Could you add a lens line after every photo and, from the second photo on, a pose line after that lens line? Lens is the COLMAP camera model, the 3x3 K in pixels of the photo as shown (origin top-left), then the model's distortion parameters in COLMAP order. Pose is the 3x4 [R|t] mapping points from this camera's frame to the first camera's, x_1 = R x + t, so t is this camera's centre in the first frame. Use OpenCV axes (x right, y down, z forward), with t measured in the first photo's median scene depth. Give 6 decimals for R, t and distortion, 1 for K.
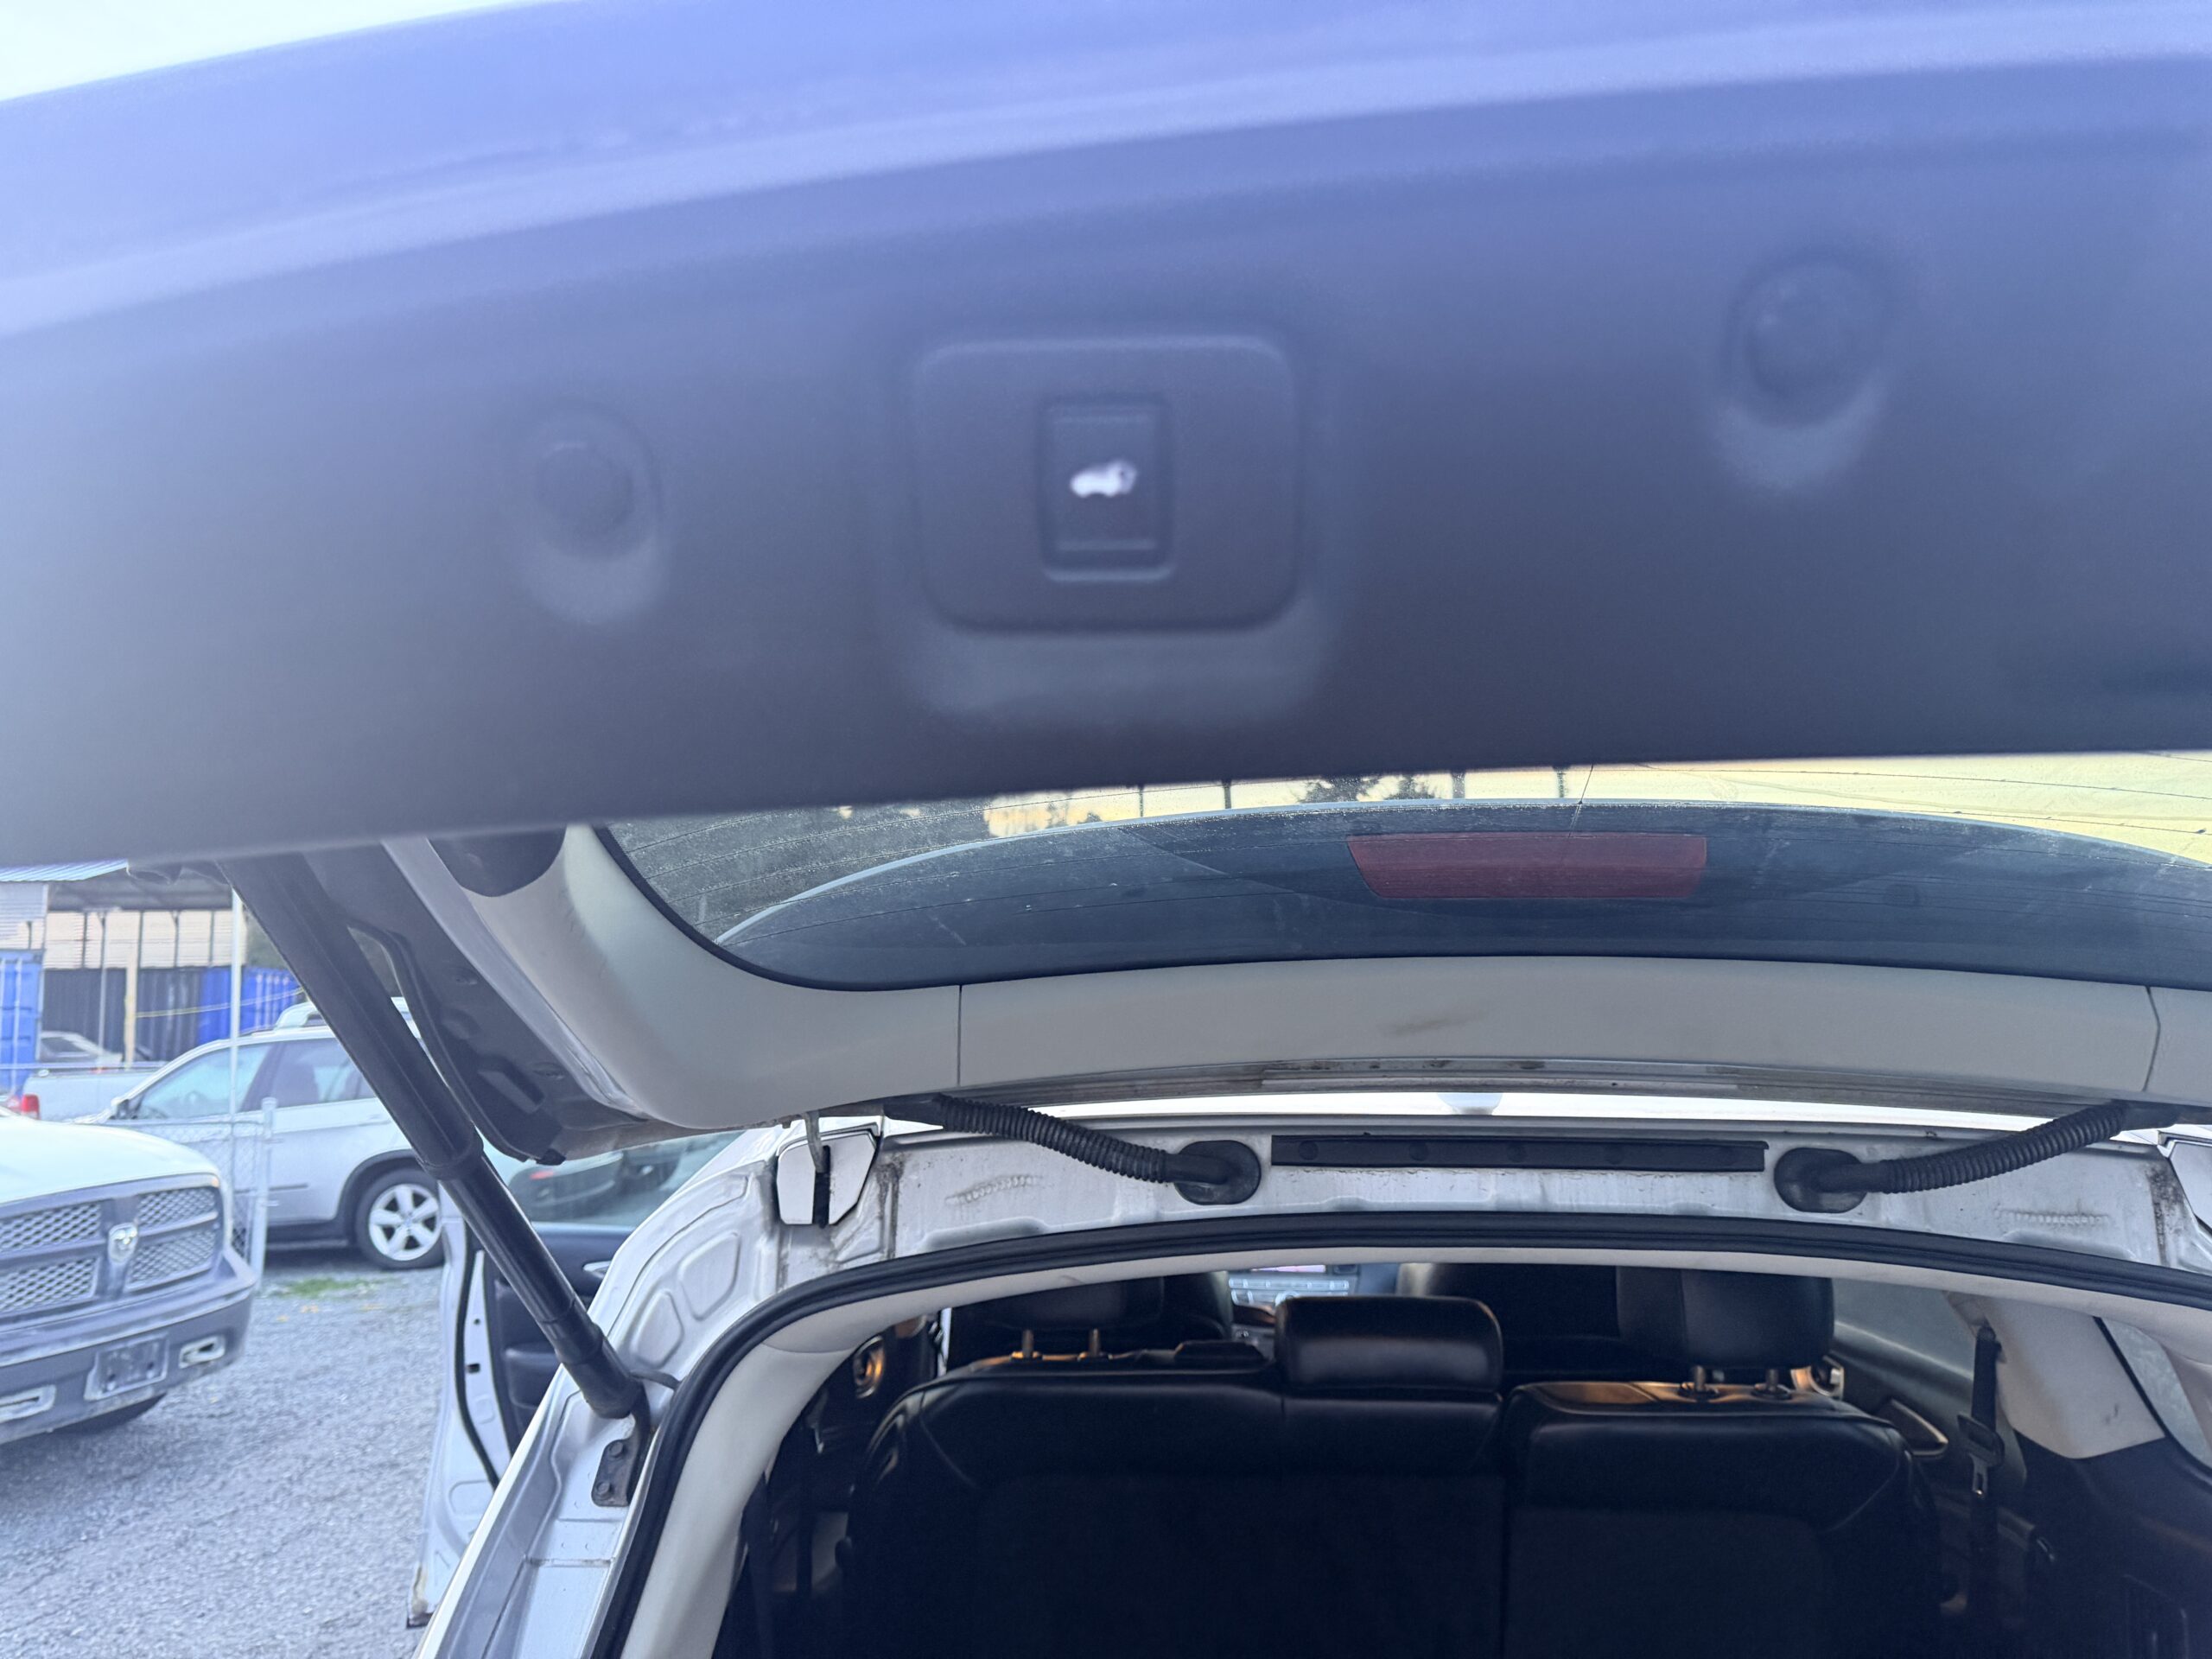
lens RADIAL K [[1545.0, 0, 1109.1], [0, 1545.0, 842.5], [0, 0, 1]] dist [0.037740, -0.046021]
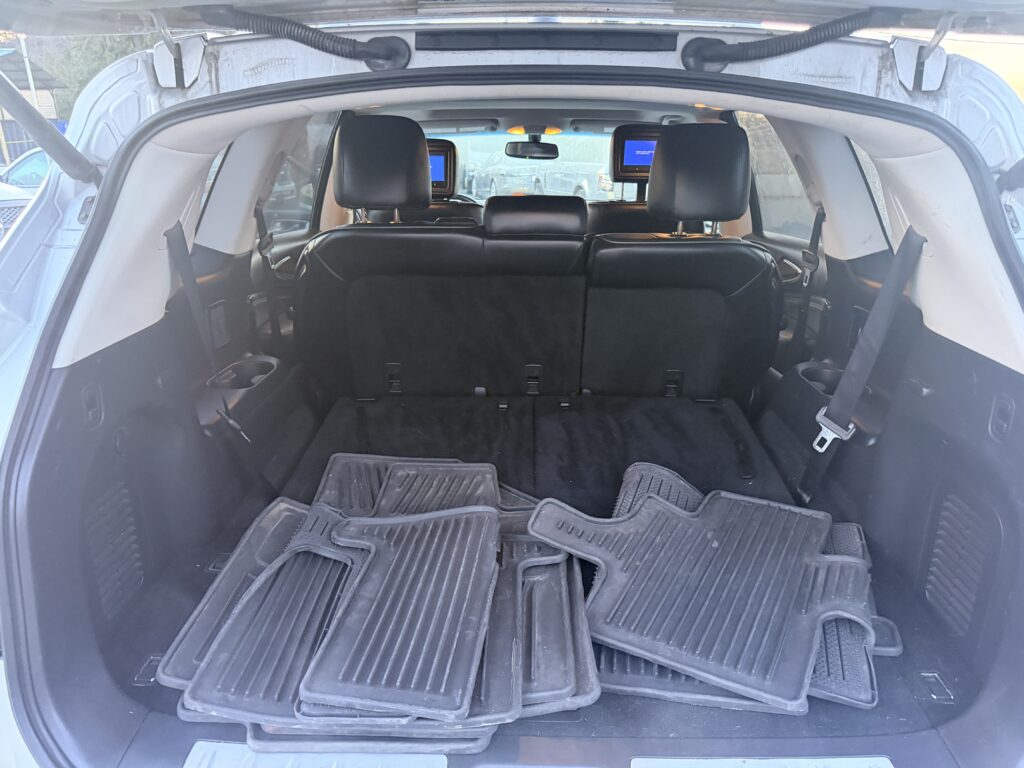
lens RADIAL K [[715.2, 0, 513.4], [0, 715.2, 390.0], [0, 0, 1]] dist [0.037740, -0.046021]
pose [[0.999733, -0.001273, 0.023079, 0.197484], [-0.008313, 0.911869, 0.410397, 0.220738], [-0.021567, -0.410480, 0.911615, 0.046583]]
